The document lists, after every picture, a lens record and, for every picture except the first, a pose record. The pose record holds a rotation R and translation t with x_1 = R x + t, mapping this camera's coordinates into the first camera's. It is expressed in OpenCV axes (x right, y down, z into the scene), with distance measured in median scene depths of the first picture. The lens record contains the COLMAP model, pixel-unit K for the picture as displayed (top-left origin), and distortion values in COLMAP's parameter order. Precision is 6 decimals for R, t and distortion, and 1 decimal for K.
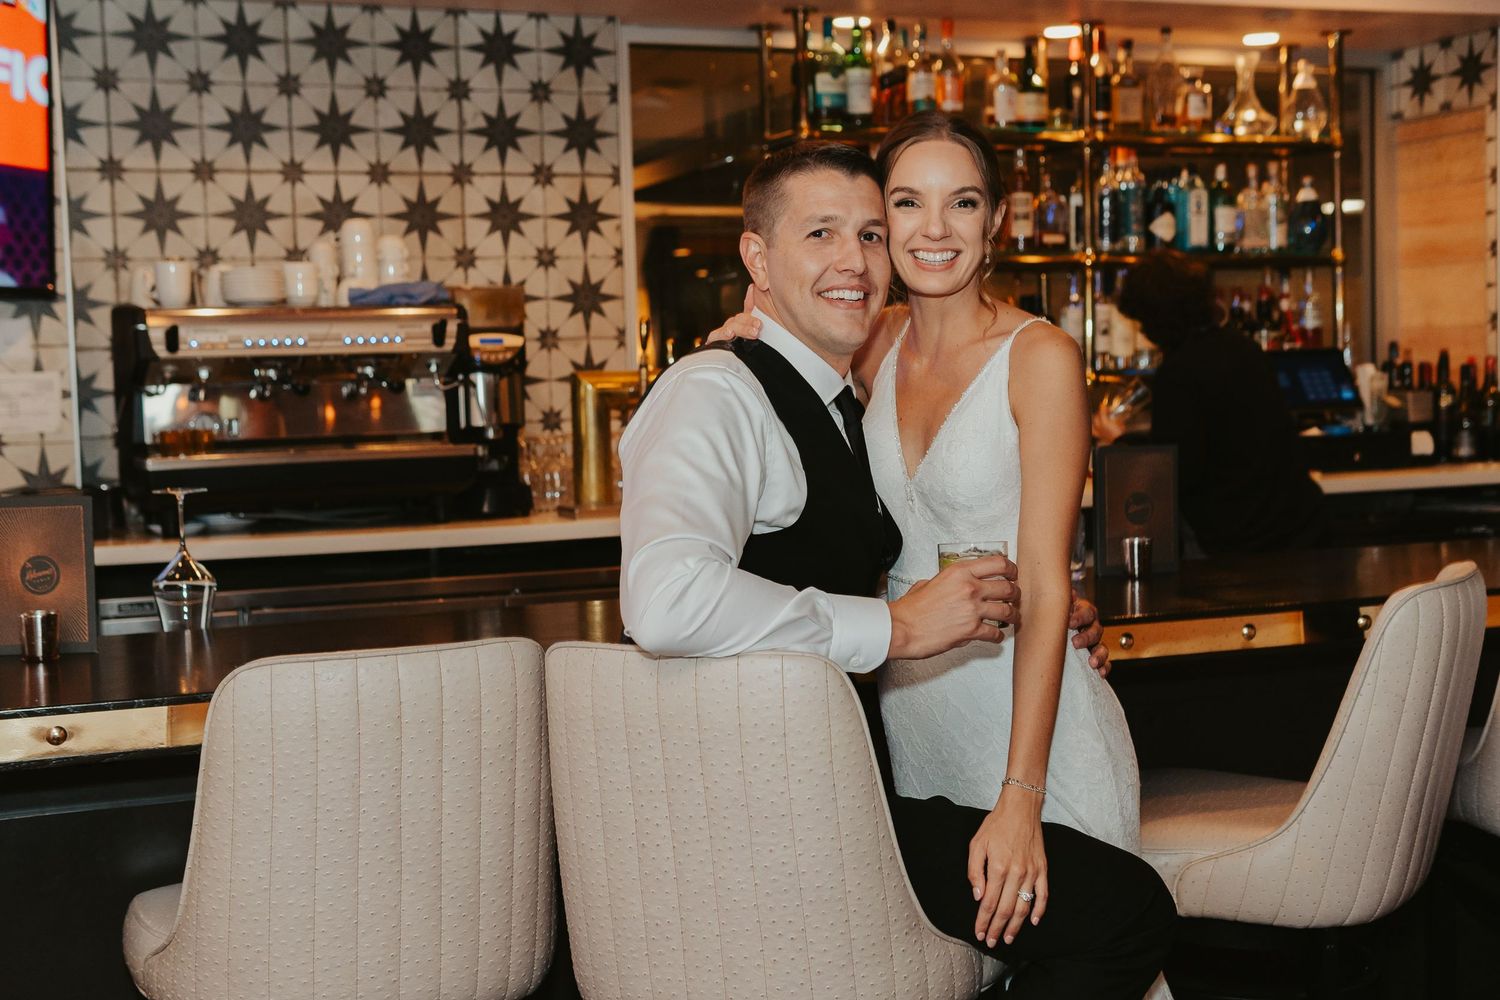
lens RADIAL K [[1975.1, 0, 750.0], [0, 1975.1, 500.0], [0, 0, 1]] dist [0.015580, 0.088712]
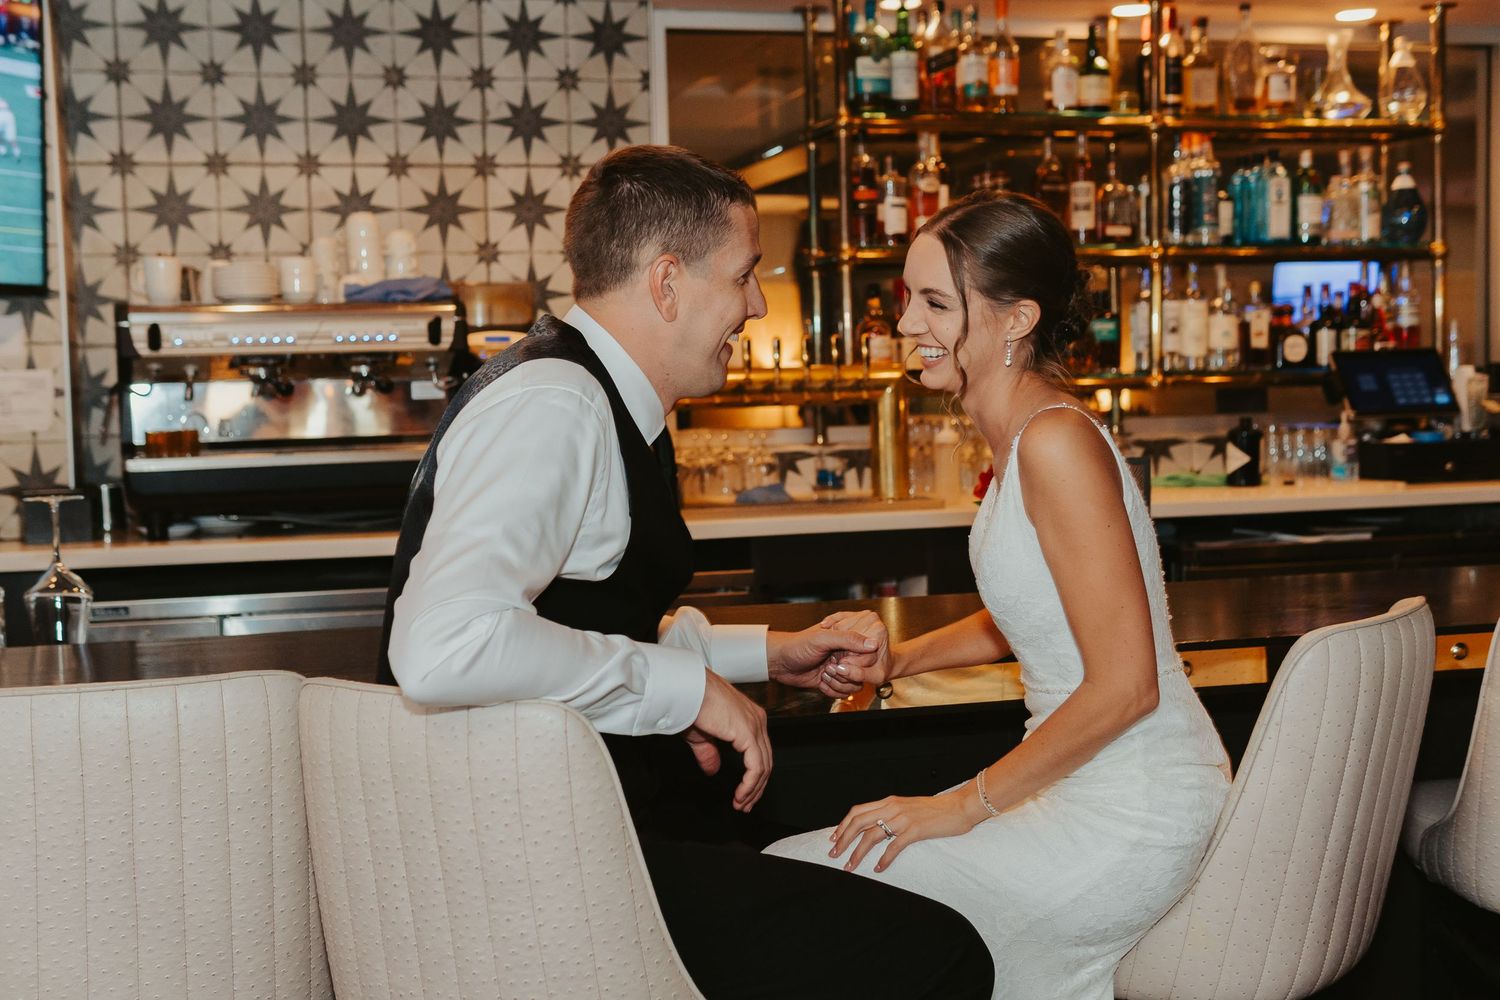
lens RADIAL K [[1975.1, 0, 750.0], [0, 1975.1, 500.0], [0, 0, 1]] dist [0.015580, 0.088712]
pose [[0.994593, 0.011058, -0.103259, 0.086169], [-0.010734, 0.999936, 0.003694, -0.006578], [0.103293, -0.002566, 0.994648, 0.052506]]
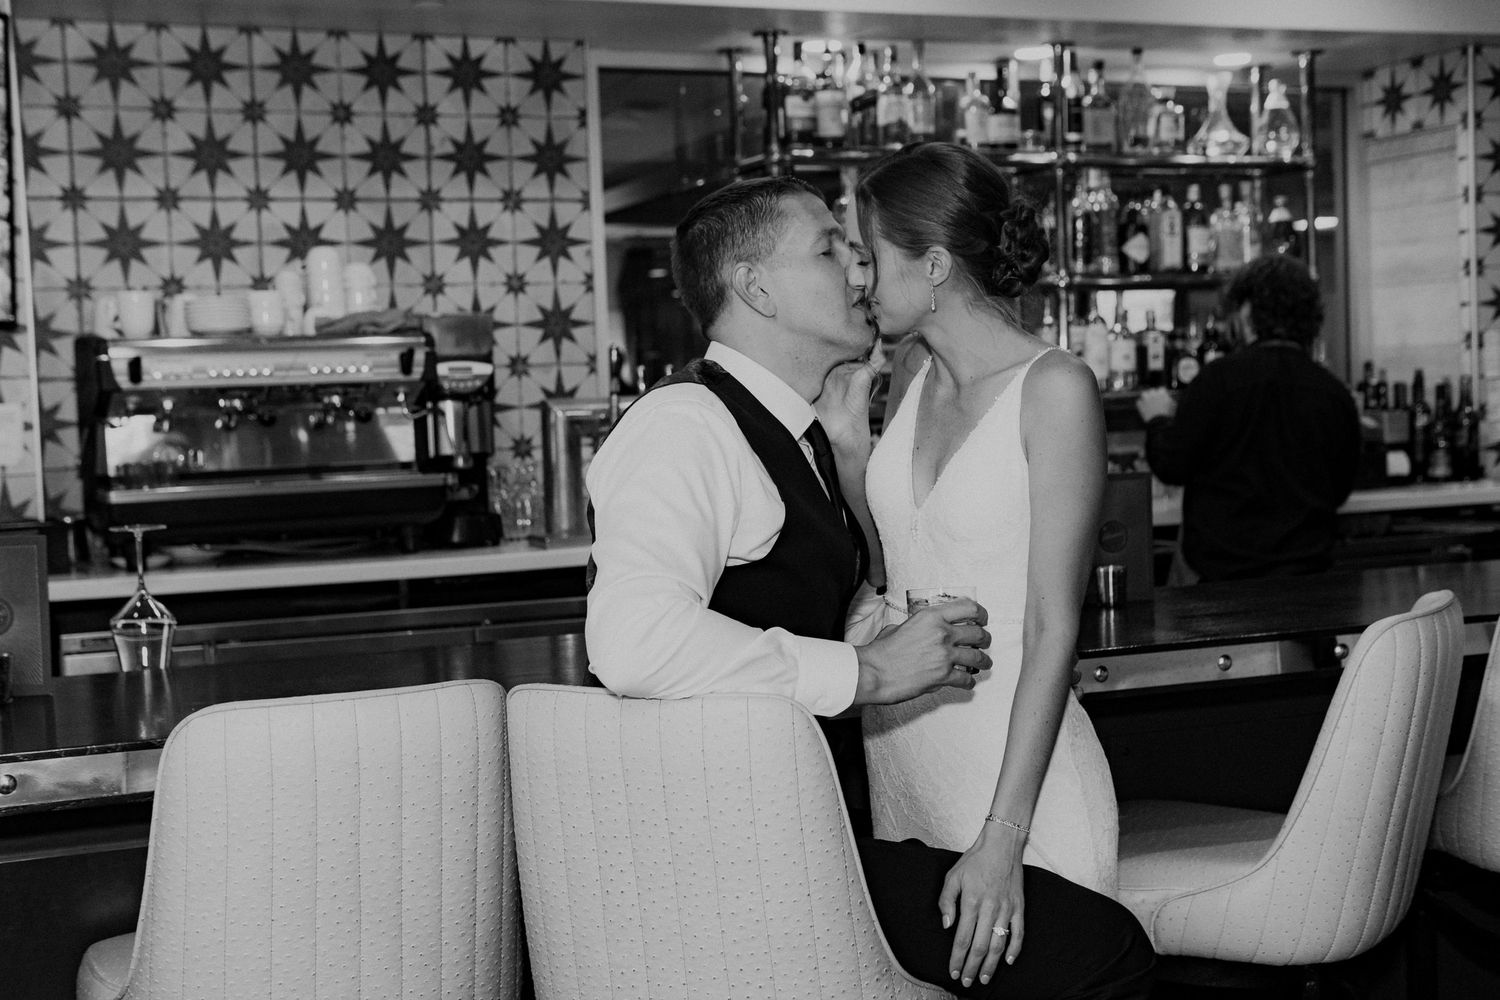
lens RADIAL K [[1975.1, 0, 750.0], [0, 1975.1, 500.0], [0, 0, 1]] dist [0.015580, 0.088712]
pose [[0.999913, -0.007938, 0.010577, 0.003136], [0.008036, 0.999924, -0.009298, -0.004051], [-0.010502, 0.009383, 0.999901, 0.008777]]
